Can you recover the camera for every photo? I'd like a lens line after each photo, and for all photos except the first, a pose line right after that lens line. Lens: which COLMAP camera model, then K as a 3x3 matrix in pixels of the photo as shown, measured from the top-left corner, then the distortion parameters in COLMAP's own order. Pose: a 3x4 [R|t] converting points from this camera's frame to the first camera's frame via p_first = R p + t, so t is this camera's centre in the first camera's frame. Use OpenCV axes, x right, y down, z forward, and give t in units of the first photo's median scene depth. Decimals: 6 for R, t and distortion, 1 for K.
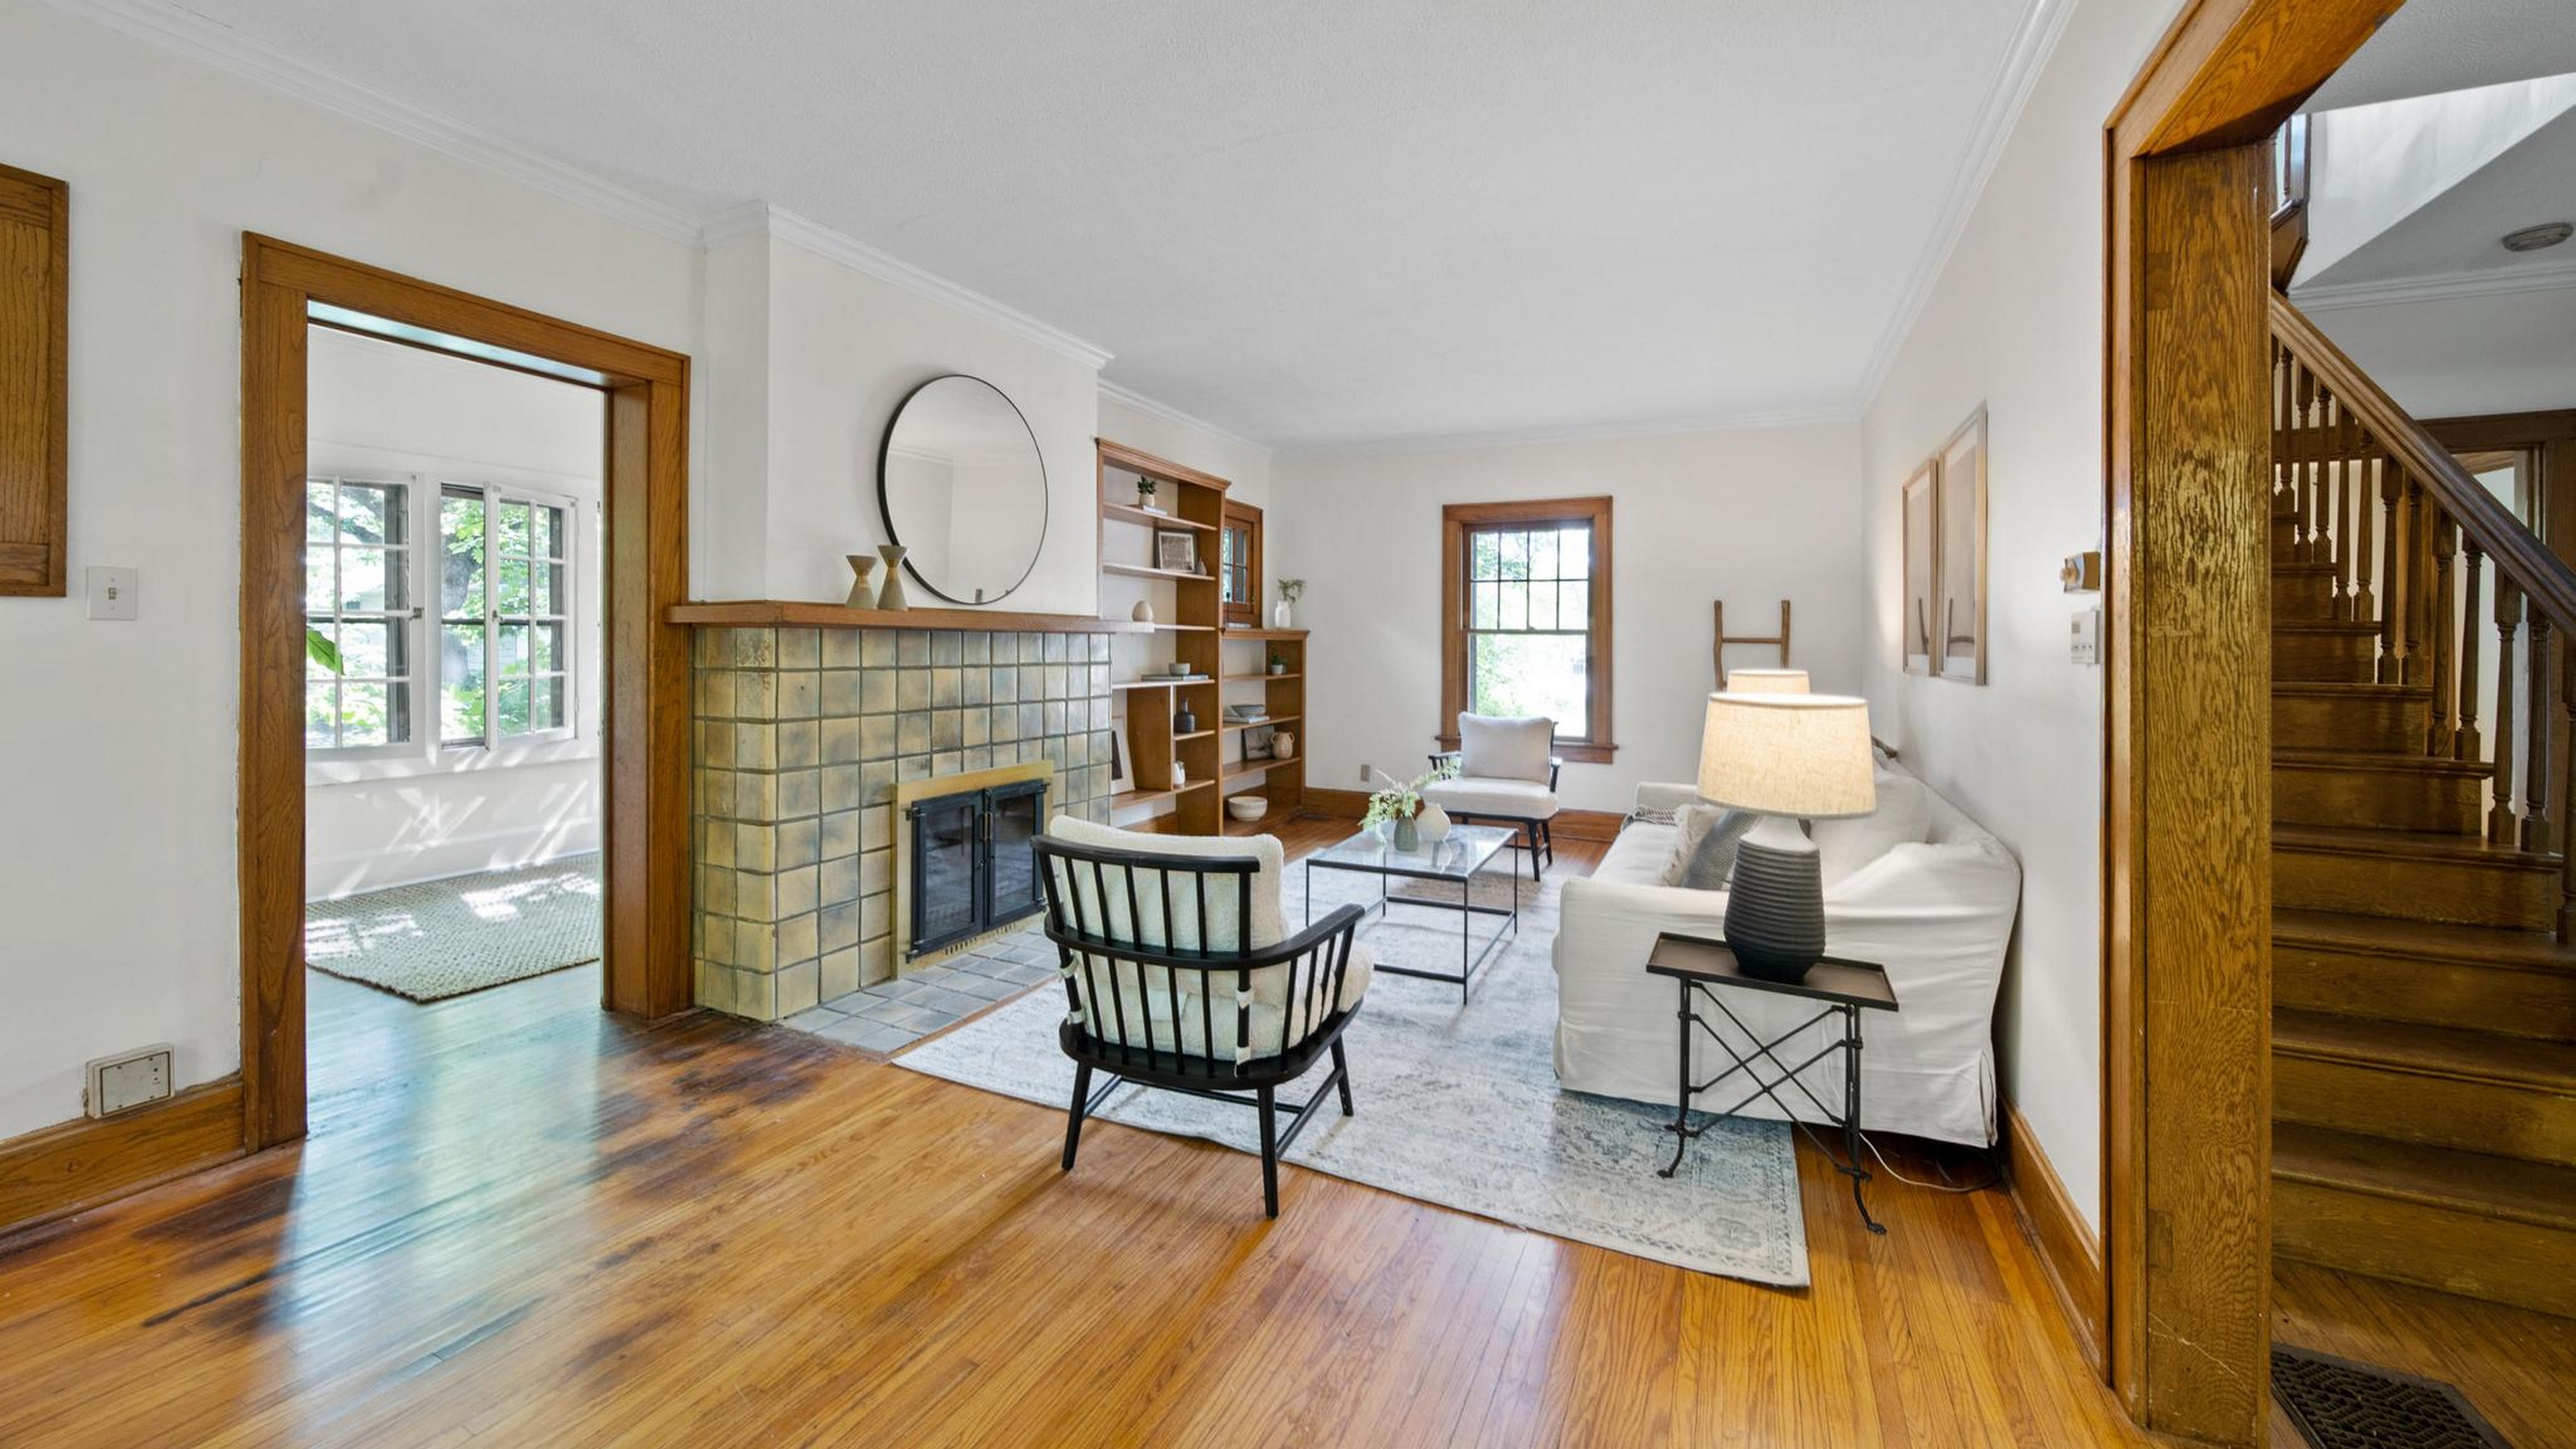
lens RADIAL K [[949.8, 0, 1298.2], [0, 949.8, 665.5], [0, 0, 1]] dist [-0.001333, 0.000493]
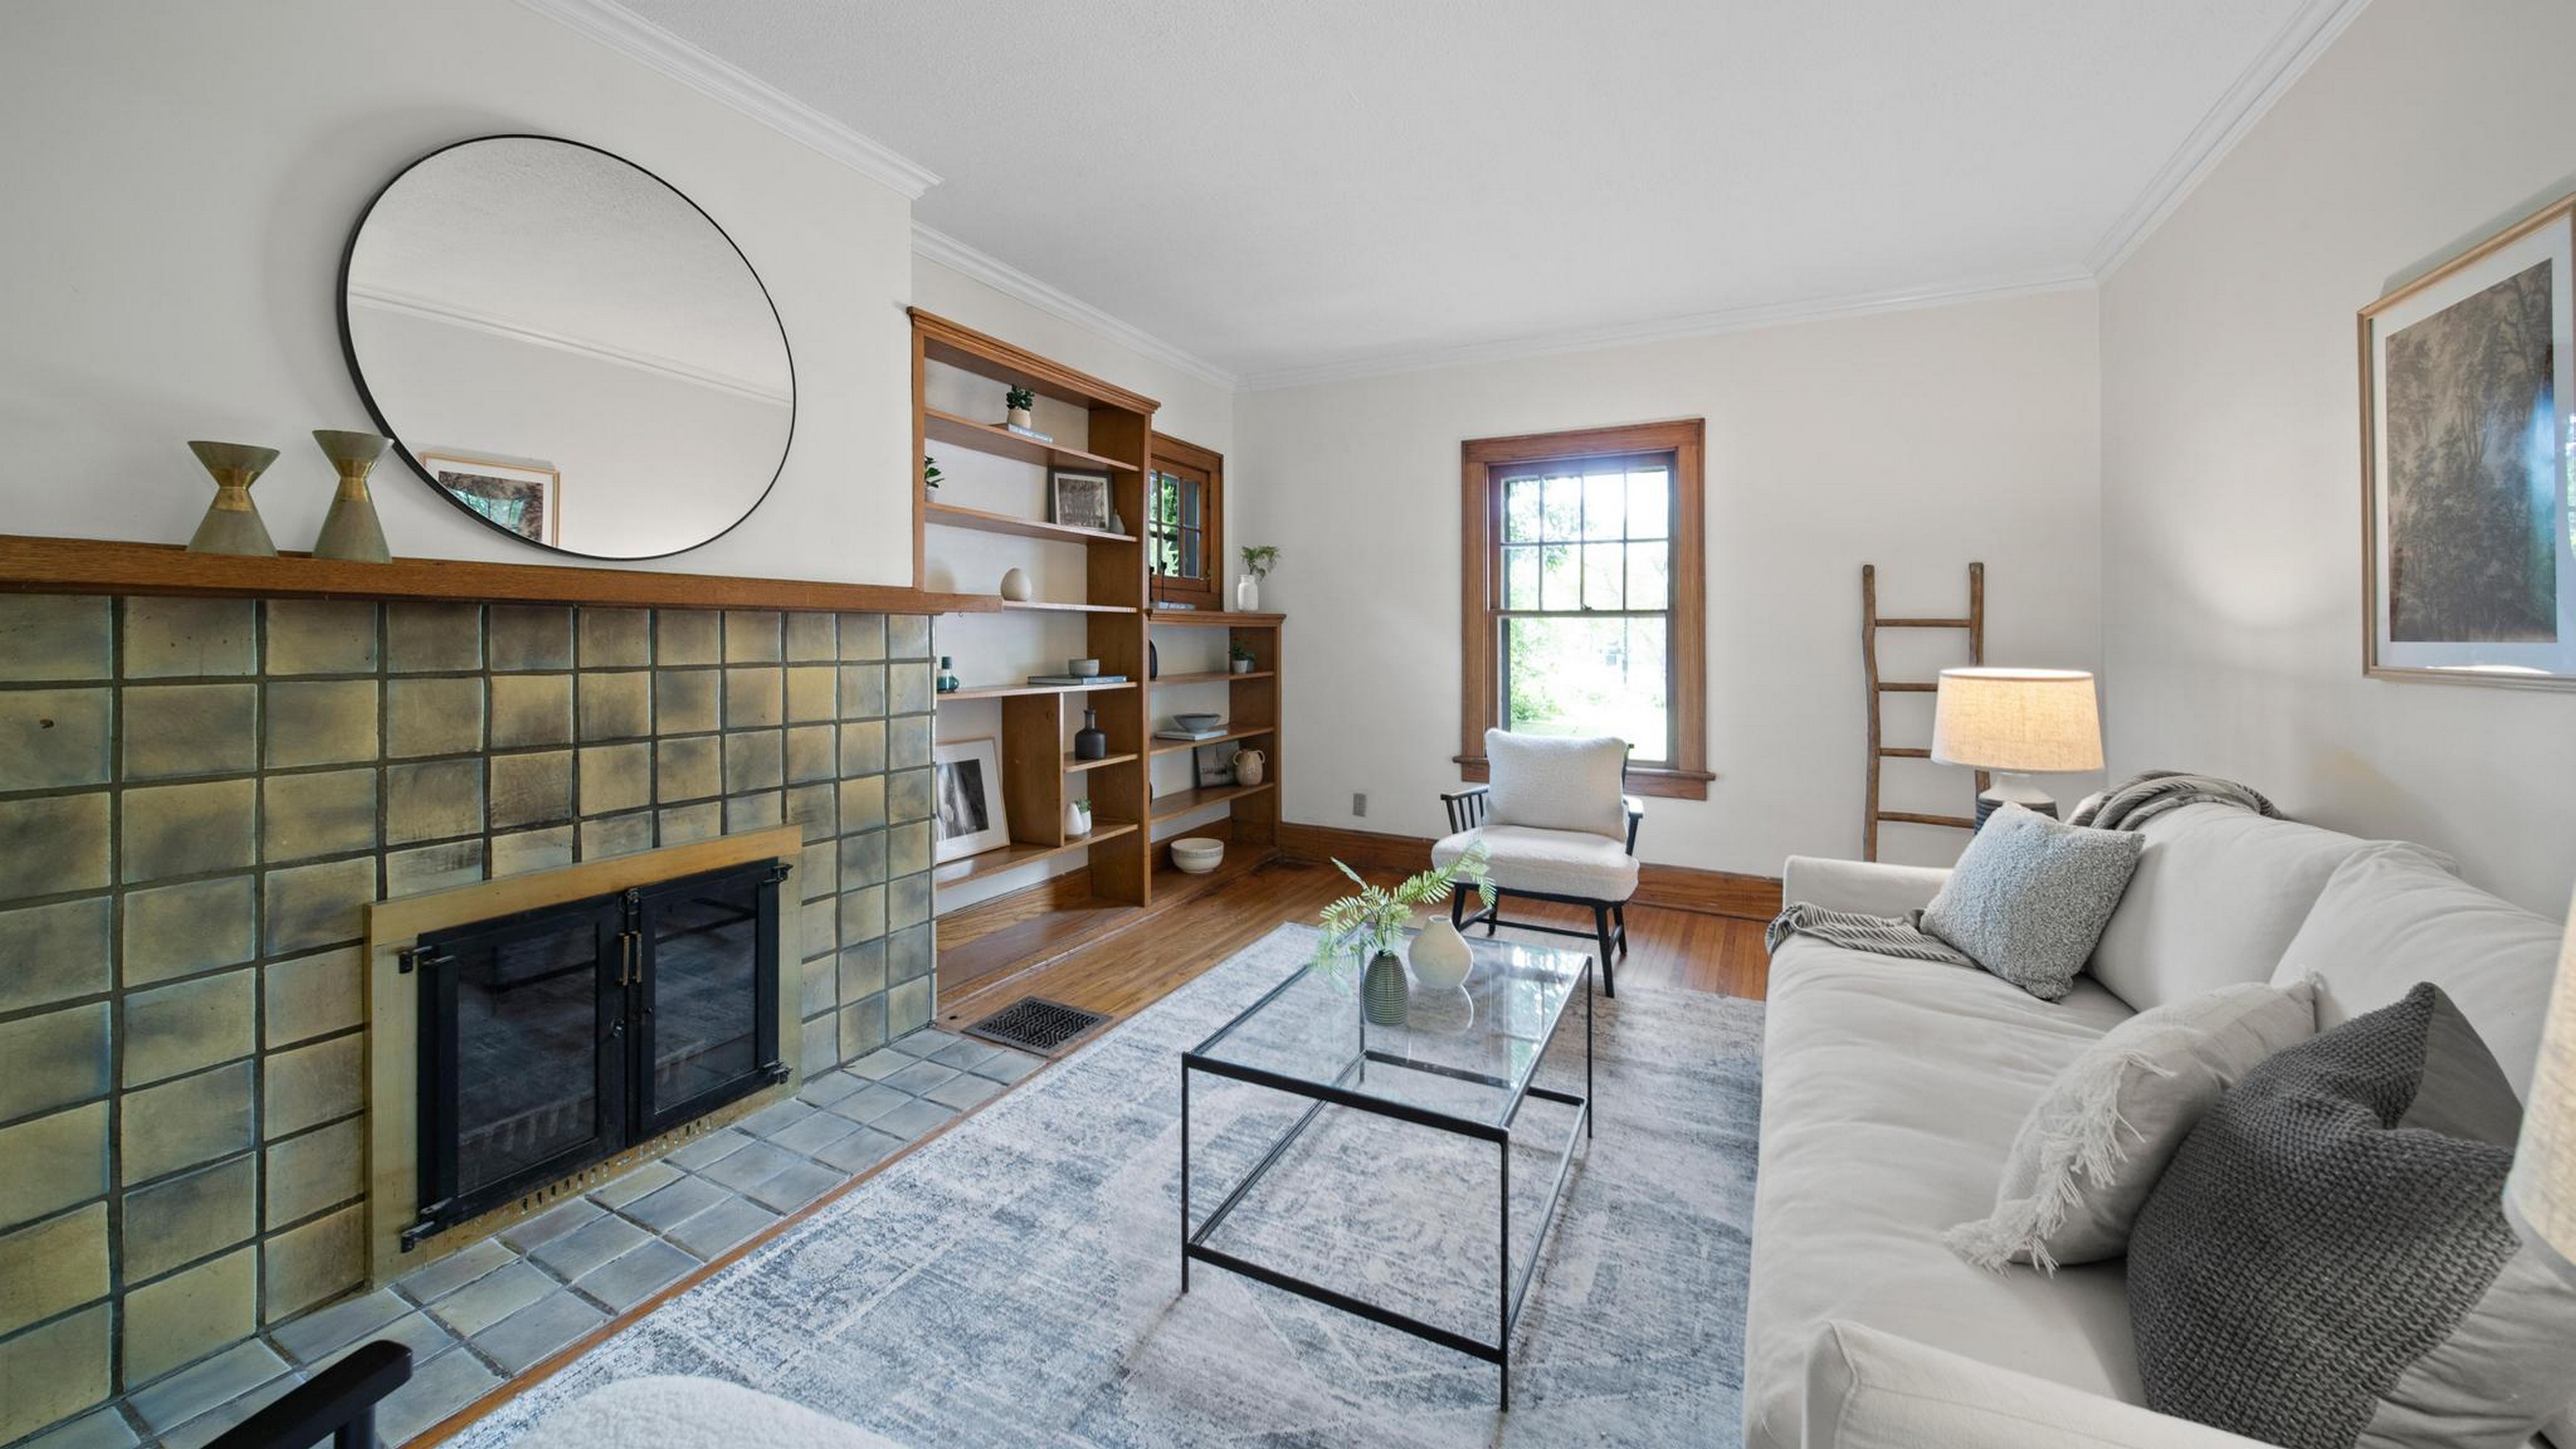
lens RADIAL K [[949.8, 0, 1291.1], [0, 949.8, 649.5], [0, 0, 1]] dist [-0.001333, 0.000493]
pose [[0.999398, -0.004099, -0.034459, 0.052648], [0.003819, 0.999959, -0.008208, -0.003421], [0.034491, 0.008072, 0.999372, 0.310067]]
